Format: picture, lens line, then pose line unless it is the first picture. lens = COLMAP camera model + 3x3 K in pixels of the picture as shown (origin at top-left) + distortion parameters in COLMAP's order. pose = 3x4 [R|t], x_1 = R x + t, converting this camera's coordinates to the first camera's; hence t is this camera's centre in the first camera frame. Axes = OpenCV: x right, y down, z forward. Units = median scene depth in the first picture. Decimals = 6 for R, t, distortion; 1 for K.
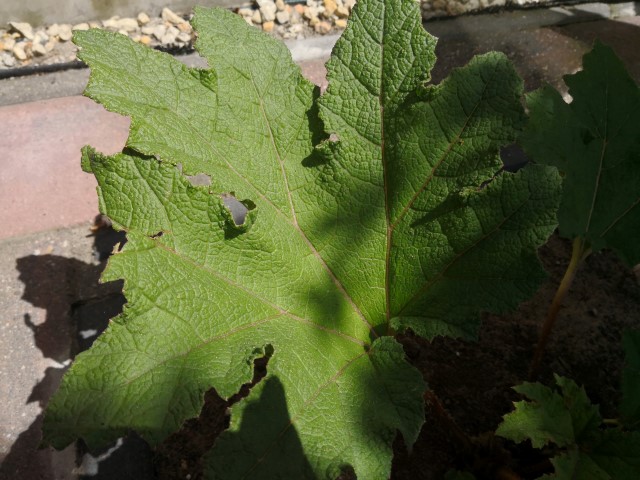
lens RADIAL K [[512.0, 0, 317.1], [0, 512.0, 240.3], [0, 0, 1]] dist [0.025663, -0.068589]
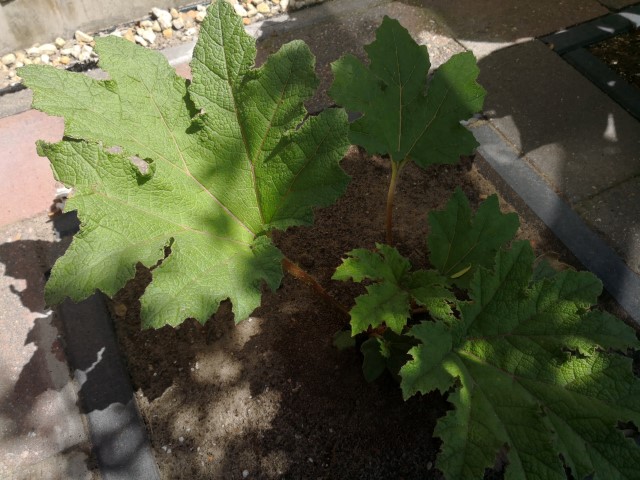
lens RADIAL K [[515.8, 0, 320.0], [0, 515.8, 240.0], [0, 0, 1]] dist [0.015879, -0.046171]
pose [[0.982608, -0.170894, 0.072645, 0.189317], [0.168706, 0.985034, 0.035298, 0.170099], [-0.077590, -0.022429, 0.996733, -0.532954]]
